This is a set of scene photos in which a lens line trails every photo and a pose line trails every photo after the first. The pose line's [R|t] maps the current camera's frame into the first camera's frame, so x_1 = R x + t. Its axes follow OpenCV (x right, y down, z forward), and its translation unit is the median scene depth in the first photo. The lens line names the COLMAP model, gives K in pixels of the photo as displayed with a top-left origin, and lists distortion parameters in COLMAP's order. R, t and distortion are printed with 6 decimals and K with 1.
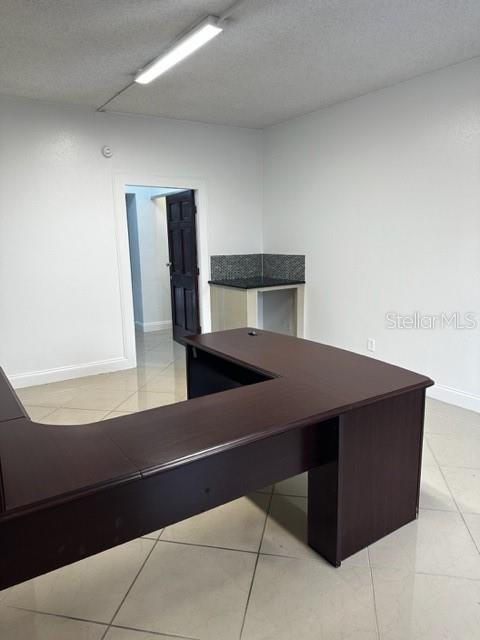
lens RADIAL K [[453.5, 0, 240.0], [0, 453.5, 320.0], [0, 0, 1]] dist [0.005002, 0.001605]
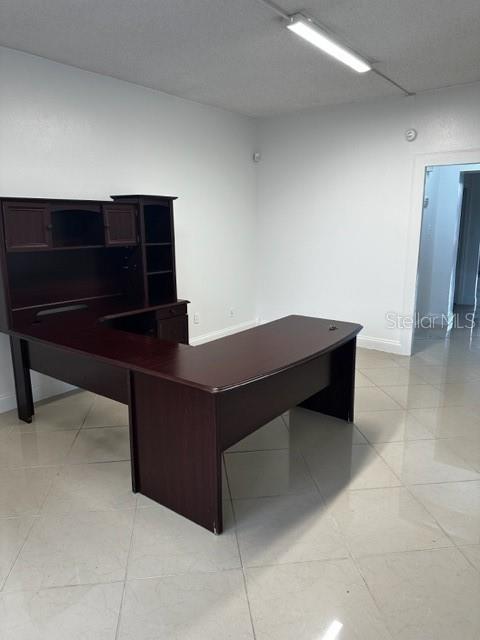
lens RADIAL K [[453.5, 0, 240.0], [0, 453.5, 320.0], [0, 0, 1]] dist [0.005002, 0.001605]
pose [[0.322246, 0.213656, -0.922231, 0.966549], [-0.167975, 0.971644, 0.166410, -0.128043], [0.931634, 0.101287, 0.348997, 0.556978]]
